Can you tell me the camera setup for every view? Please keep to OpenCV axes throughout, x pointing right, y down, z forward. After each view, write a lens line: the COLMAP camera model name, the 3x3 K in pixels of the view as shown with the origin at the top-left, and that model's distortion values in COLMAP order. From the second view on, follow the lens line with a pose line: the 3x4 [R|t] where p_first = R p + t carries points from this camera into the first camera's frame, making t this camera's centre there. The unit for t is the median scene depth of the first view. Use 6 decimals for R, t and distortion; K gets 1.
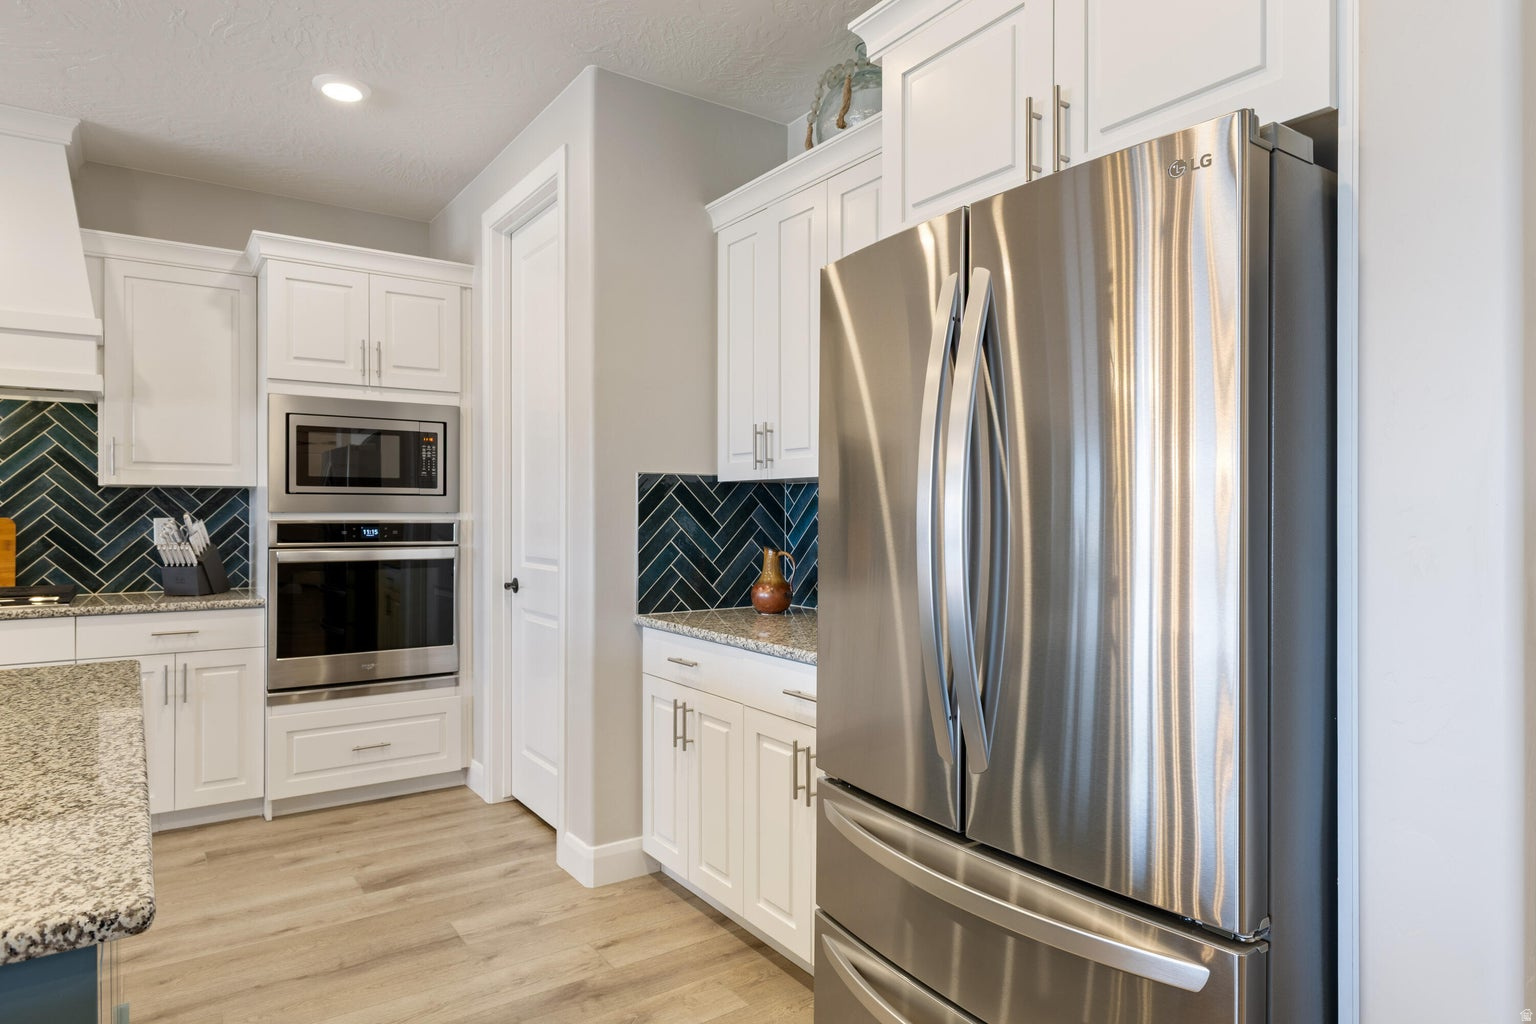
lens RADIAL K [[925.1, 0, 769.2], [0, 925.1, 514.8], [0, 0, 1]] dist [0.004171, 0.000121]
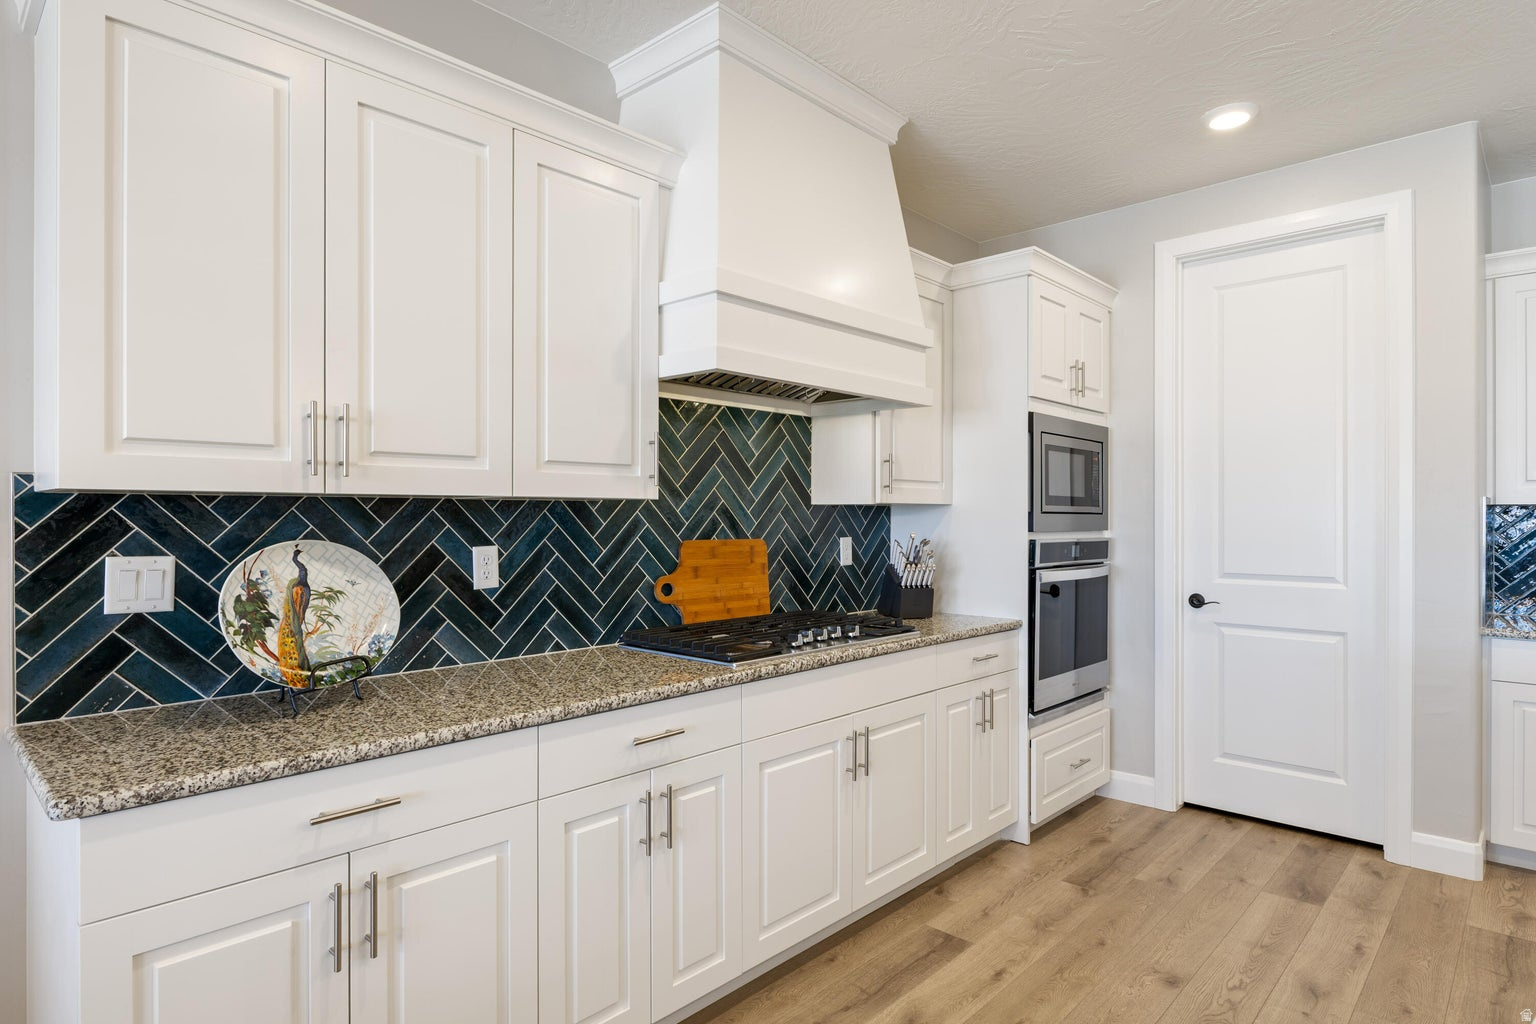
lens RADIAL K [[863.2, 0, 765.4], [0, 863.2, 513.8], [0, 0, 1]] dist [-0.003560, -0.003637]
pose [[0.976229, -0.000767, 0.216741, -0.957066], [0.001916, 0.999985, -0.005088, -0.016755], [-0.216734, 0.005382, 0.976216, 0.156442]]
